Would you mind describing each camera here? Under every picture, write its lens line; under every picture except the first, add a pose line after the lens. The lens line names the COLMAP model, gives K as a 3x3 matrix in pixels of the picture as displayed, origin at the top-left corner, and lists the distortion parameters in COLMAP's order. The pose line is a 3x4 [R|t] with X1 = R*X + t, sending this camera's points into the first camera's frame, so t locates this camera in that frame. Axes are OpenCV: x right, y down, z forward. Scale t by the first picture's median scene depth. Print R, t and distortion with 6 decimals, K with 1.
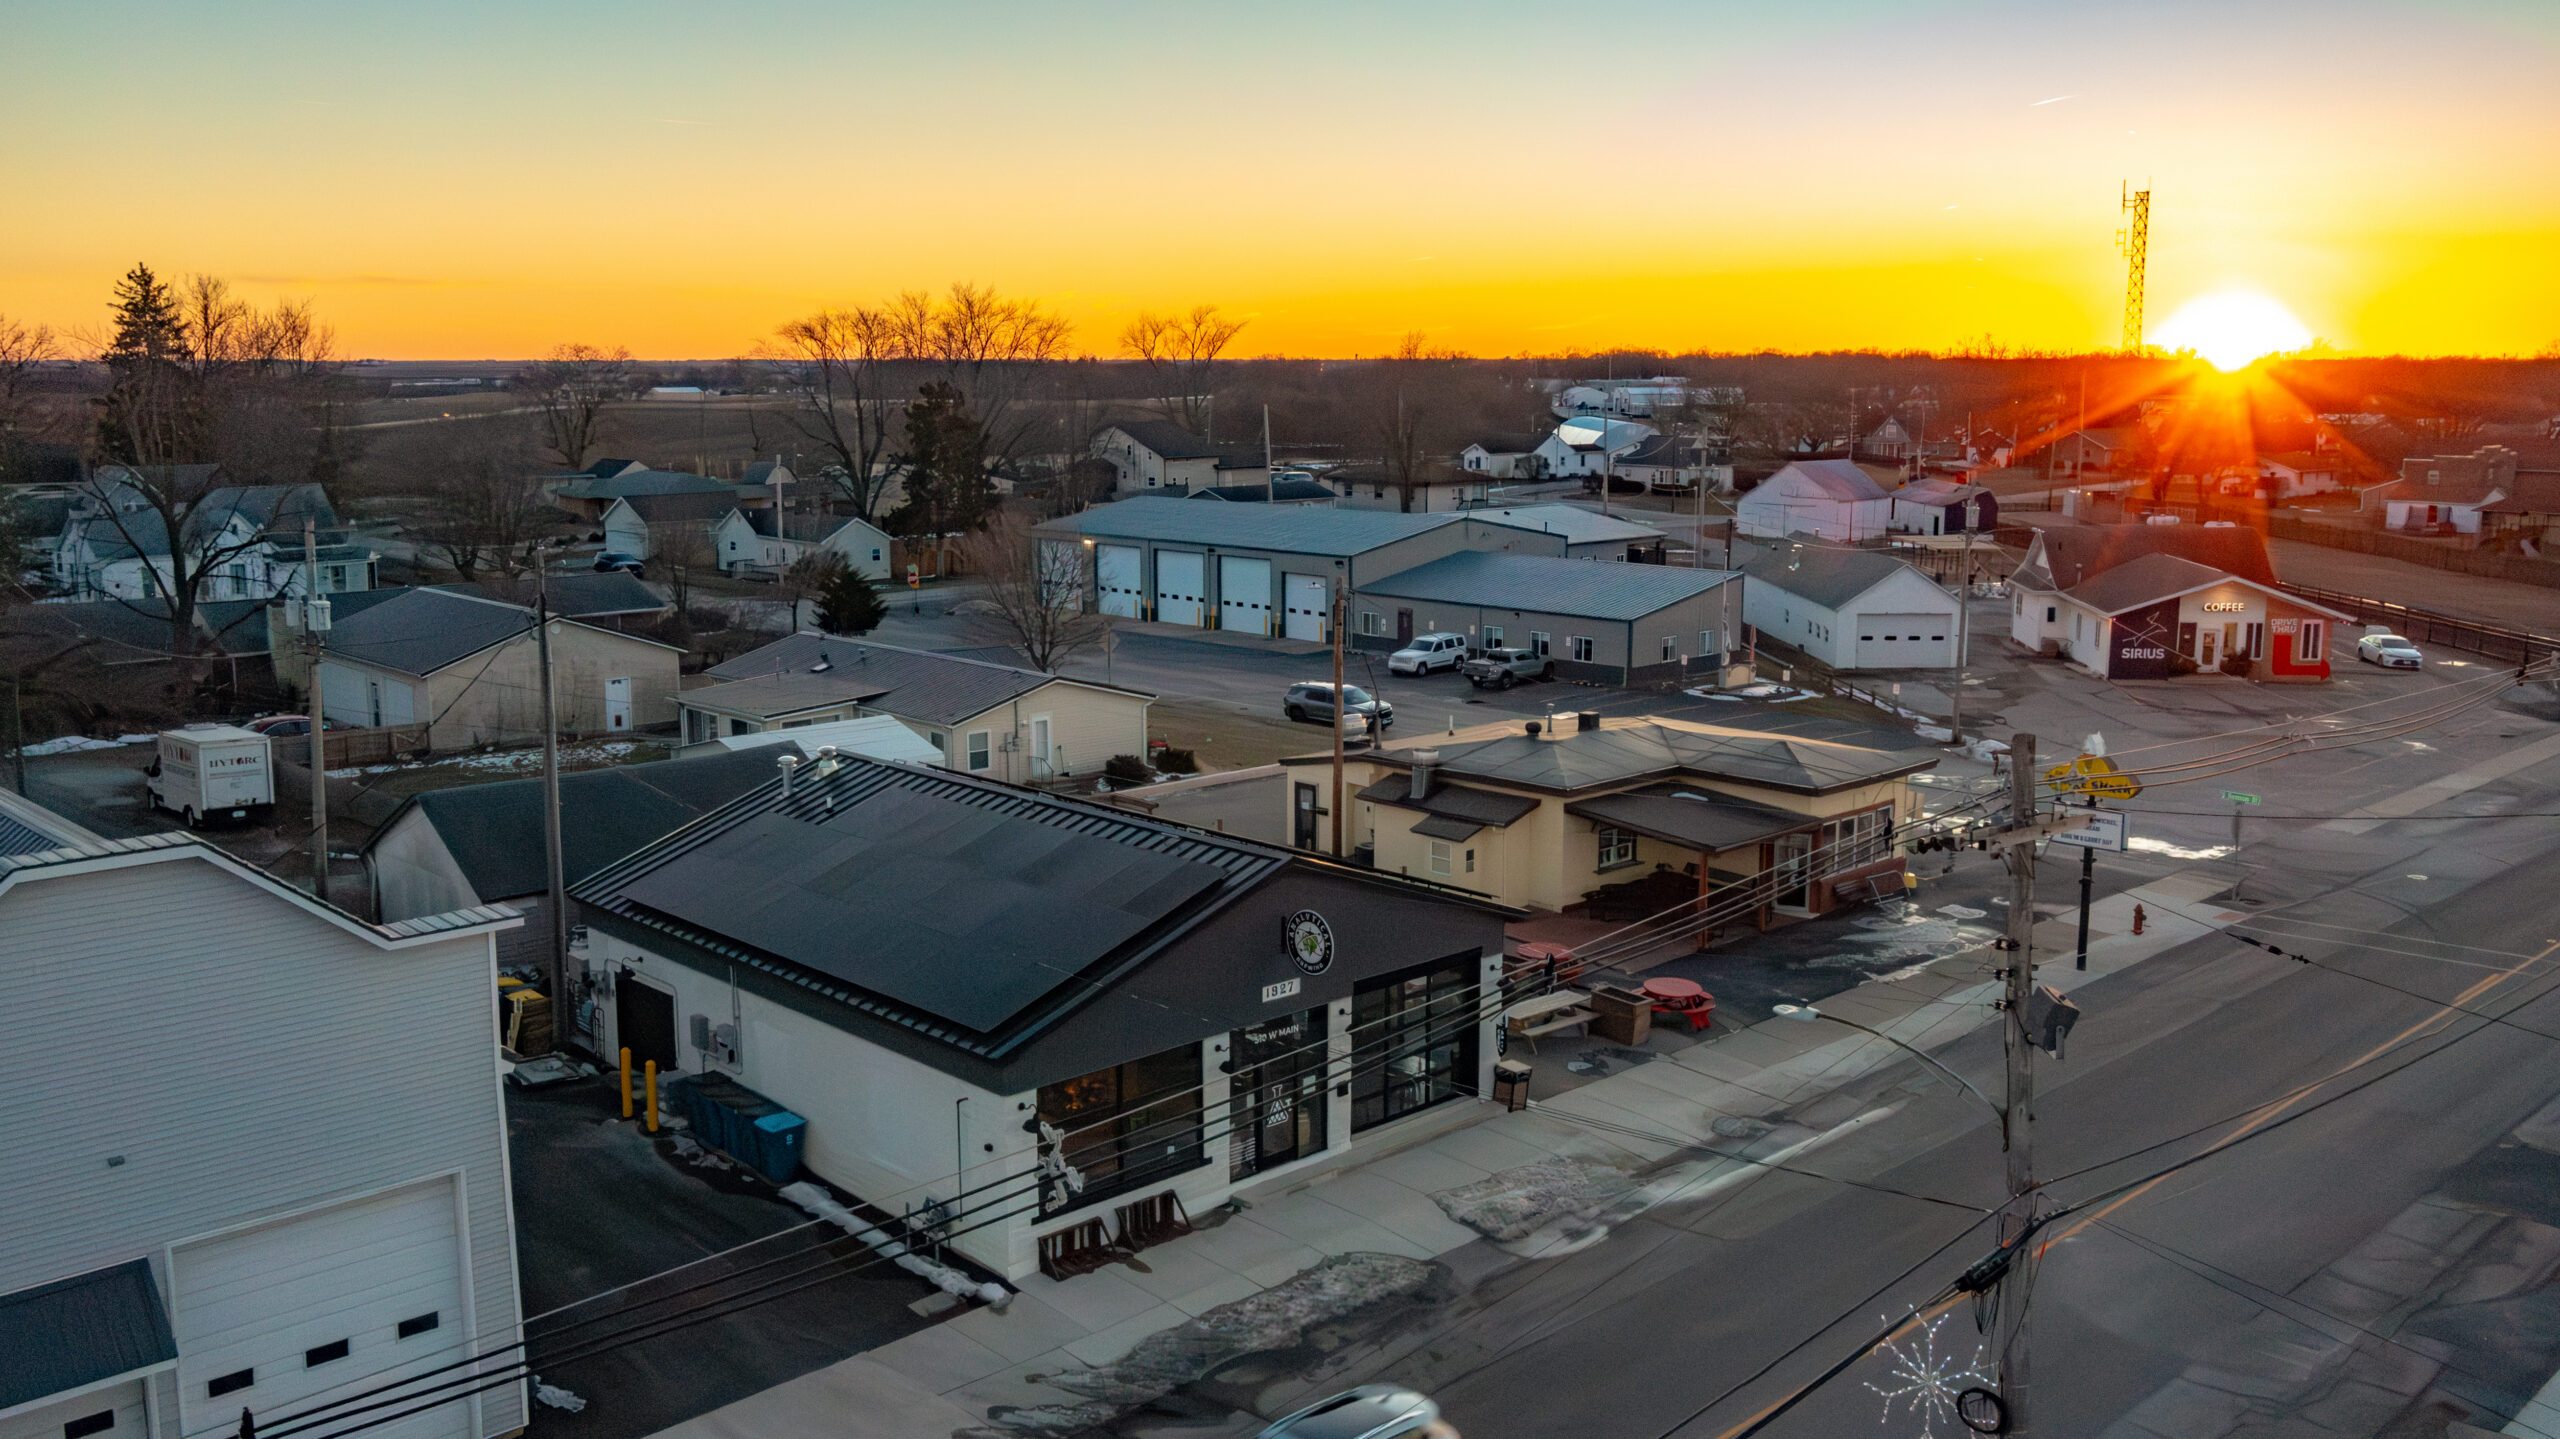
lens RADIAL K [[2105.2, 0, 1292.9], [0, 2105.2, 719.3], [0, 0, 1]] dist [0.002531, 0.000983]
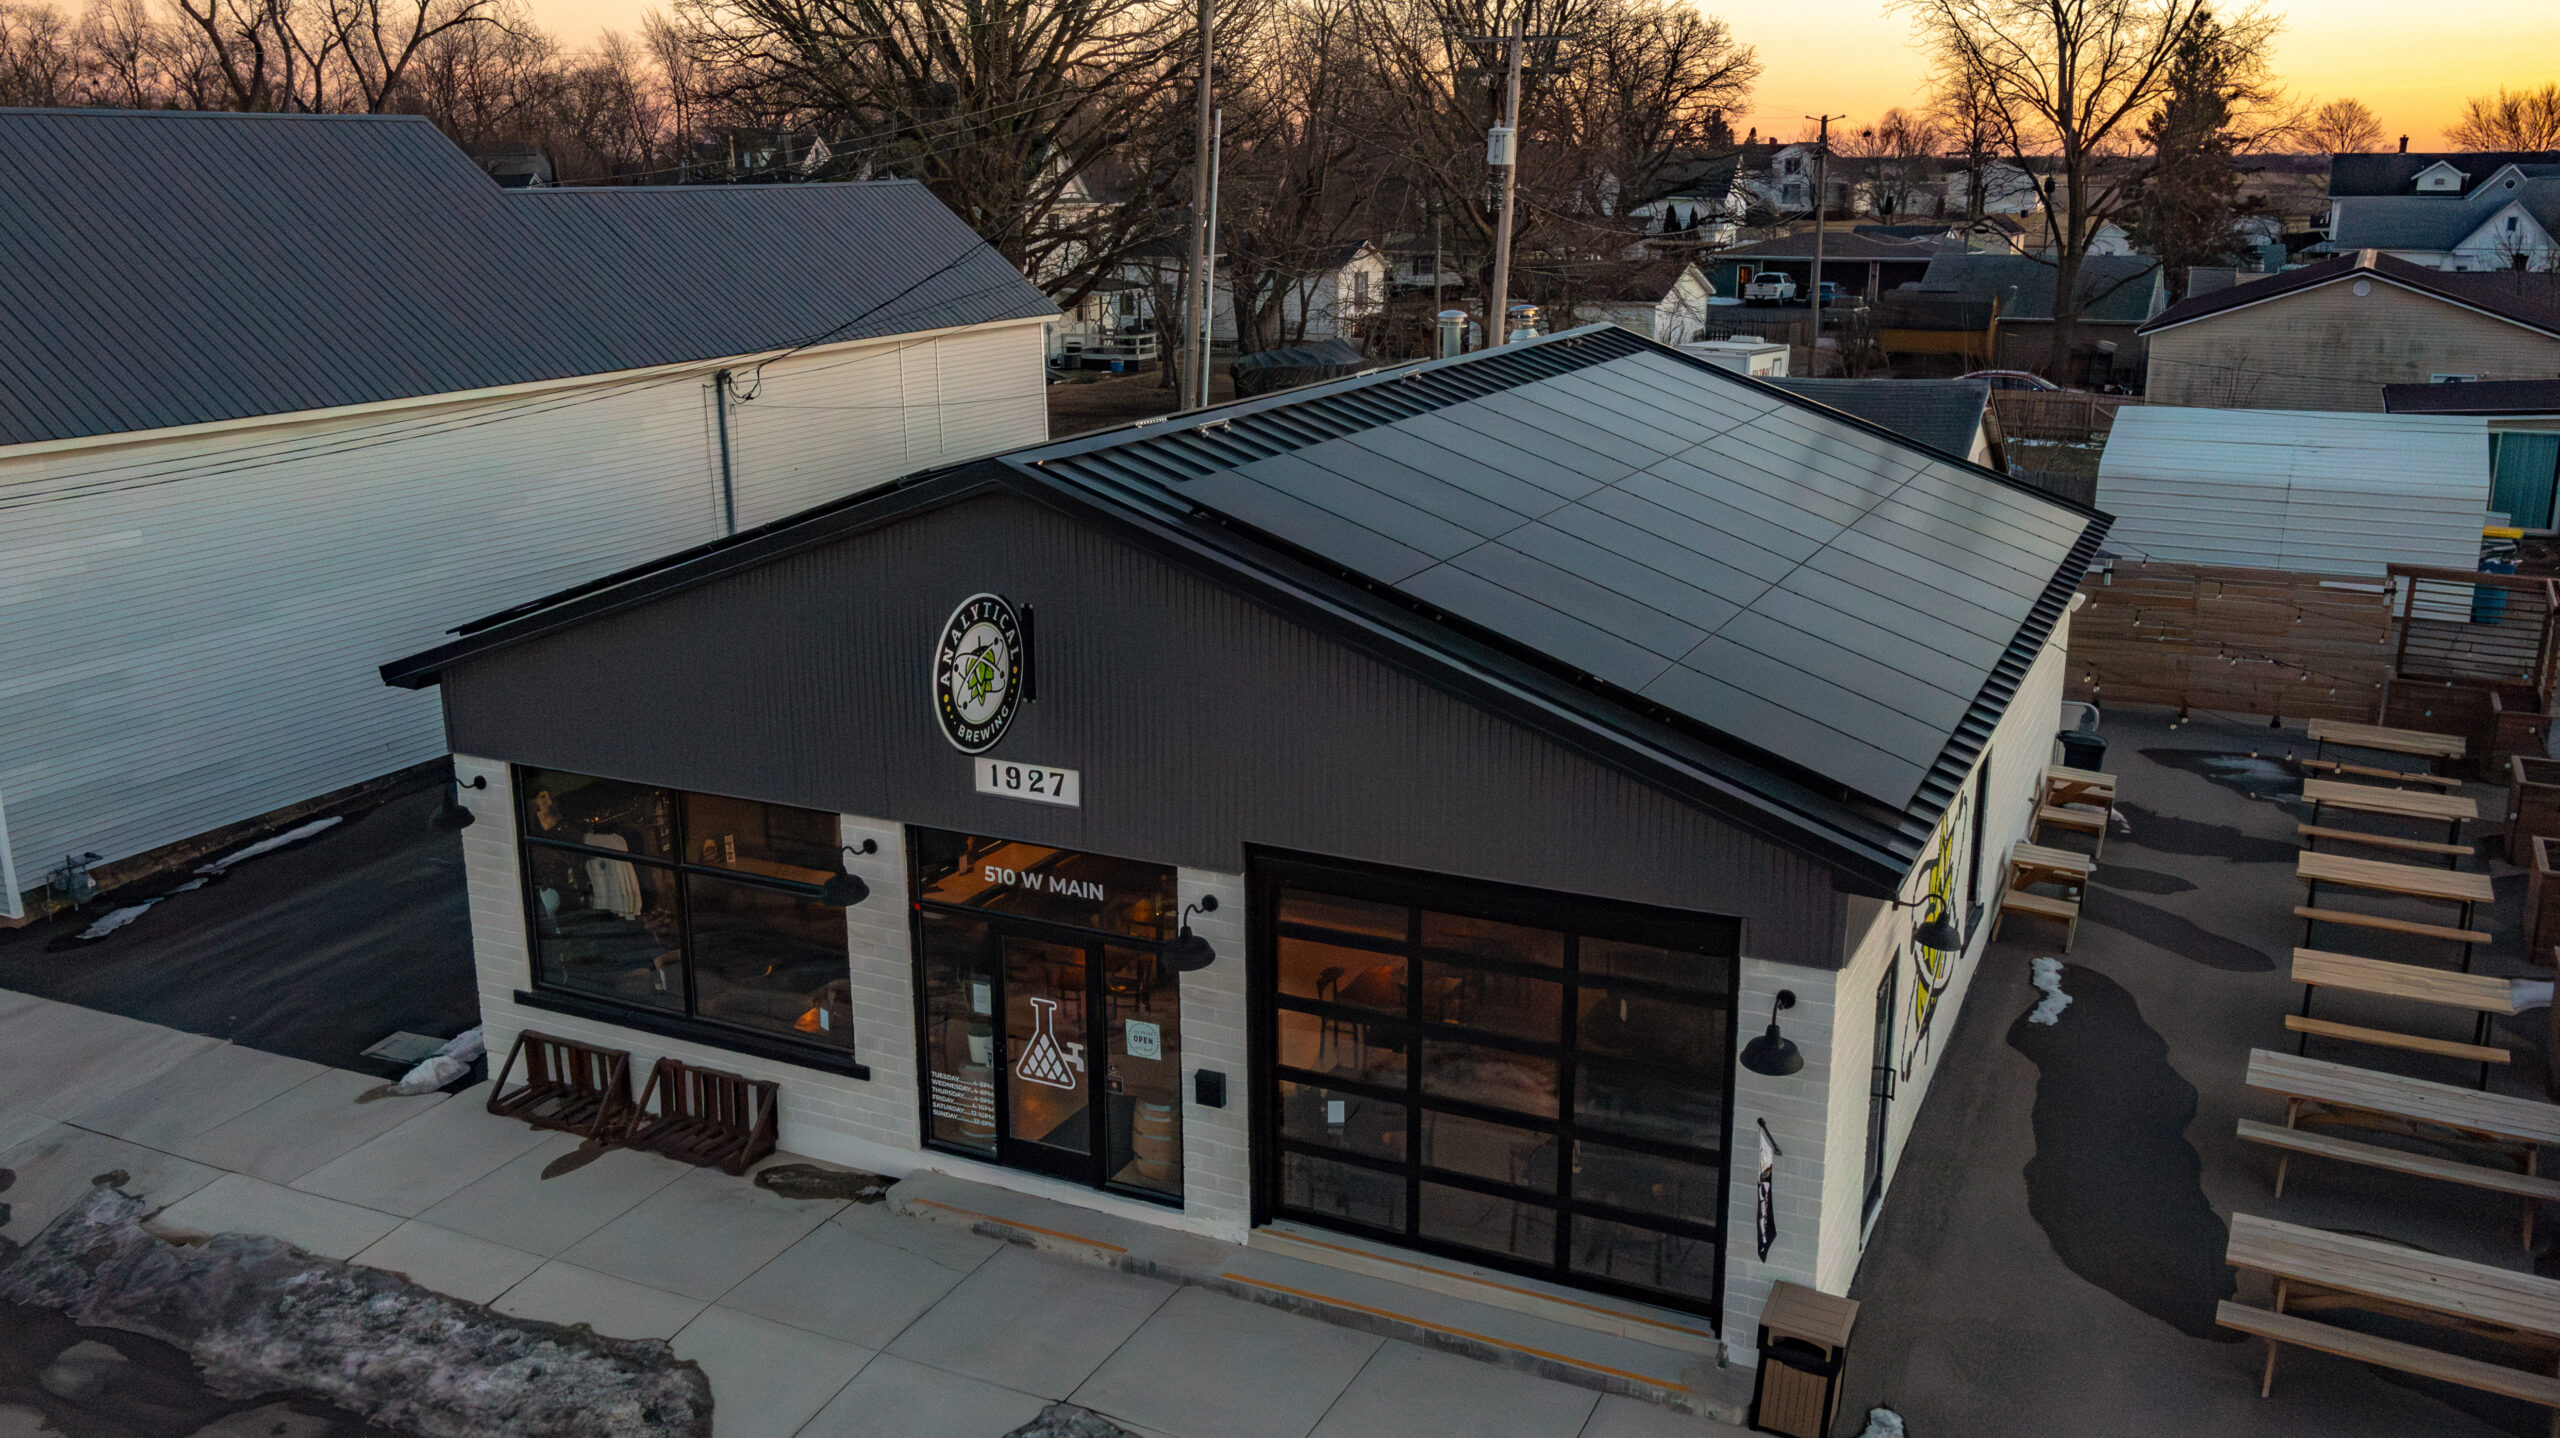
lens RADIAL K [[2138.2, 0, 1280.0], [0, 2138.2, 719.0], [0, 0, 1]] dist [-0.004226, 0.005764]
pose [[0.347809, 0.238055, -0.906840, 0.407746], [-0.159207, 0.968177, 0.193094, 0.025275], [0.923949, 0.077215, 0.374641, 0.899059]]
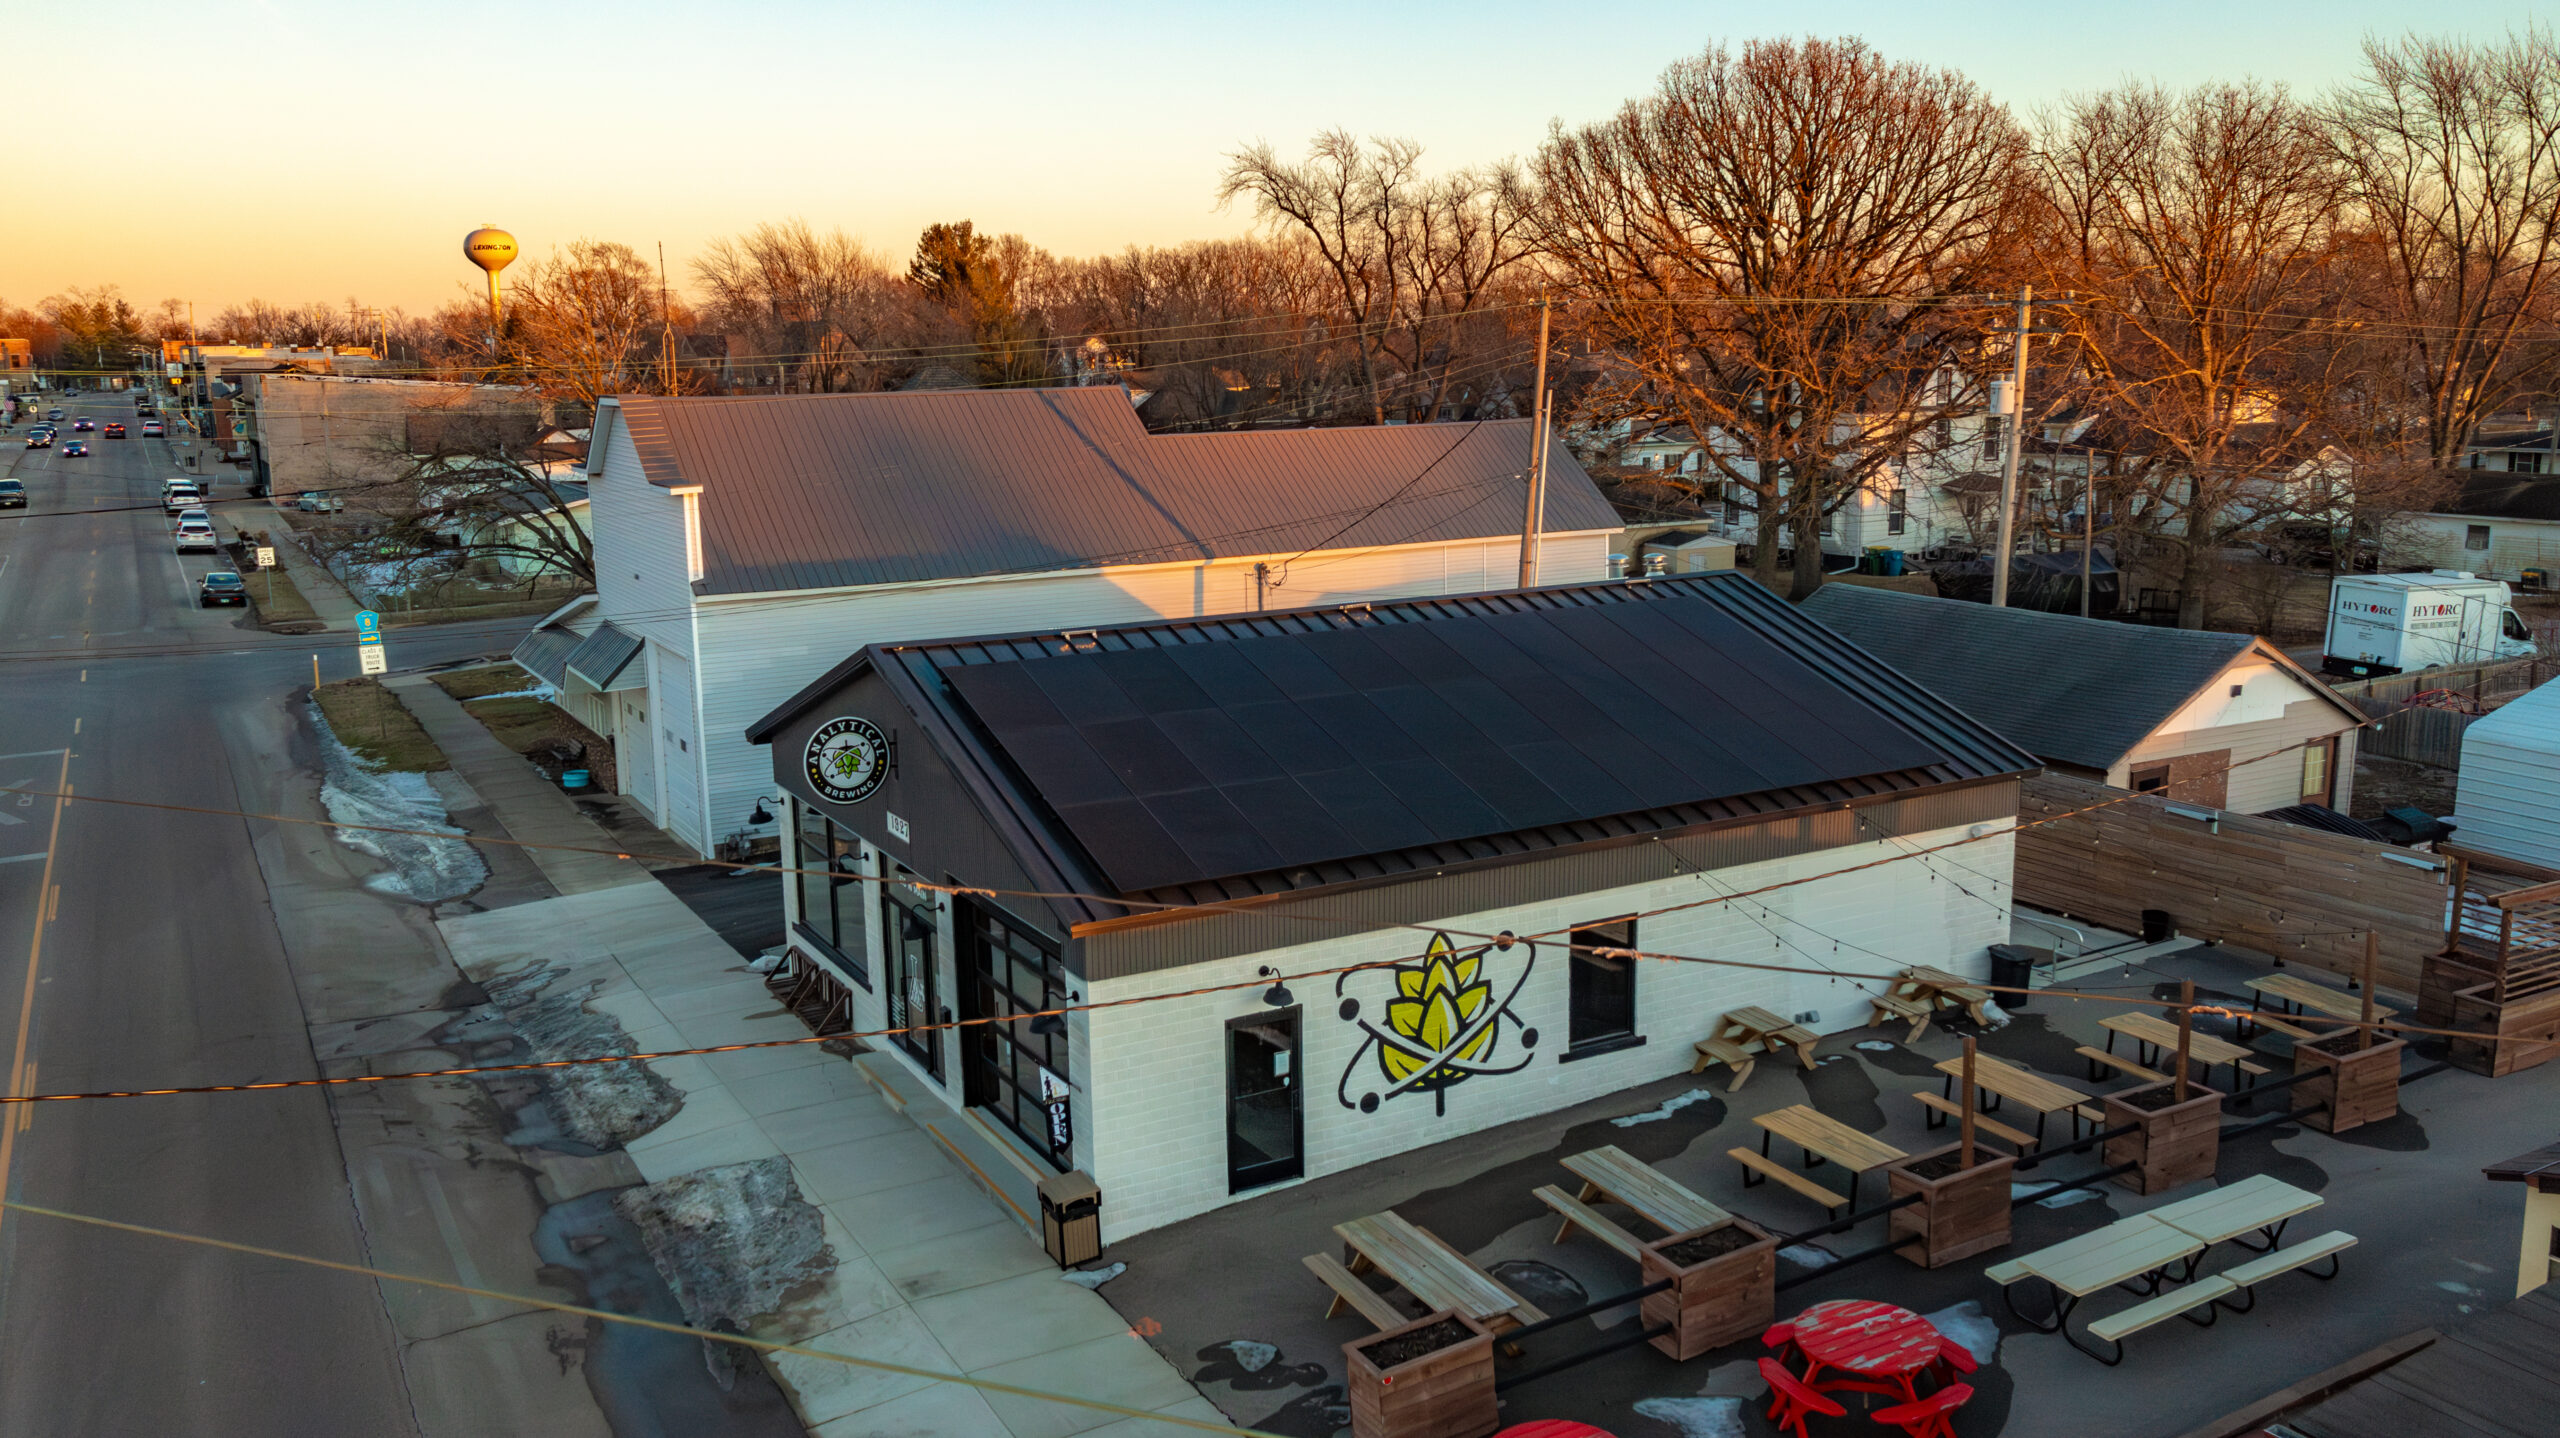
lens RADIAL K [[2105.2, 0, 1292.9], [0, 2105.2, 718.8], [0, 0, 1]] dist [0.002531, 0.000983]
pose [[-0.248909, 0.181098, -0.951445, 0.677622], [-0.151708, 0.962947, 0.222976, -0.098699], [0.956572, 0.199843, -0.212212, 1.307404]]
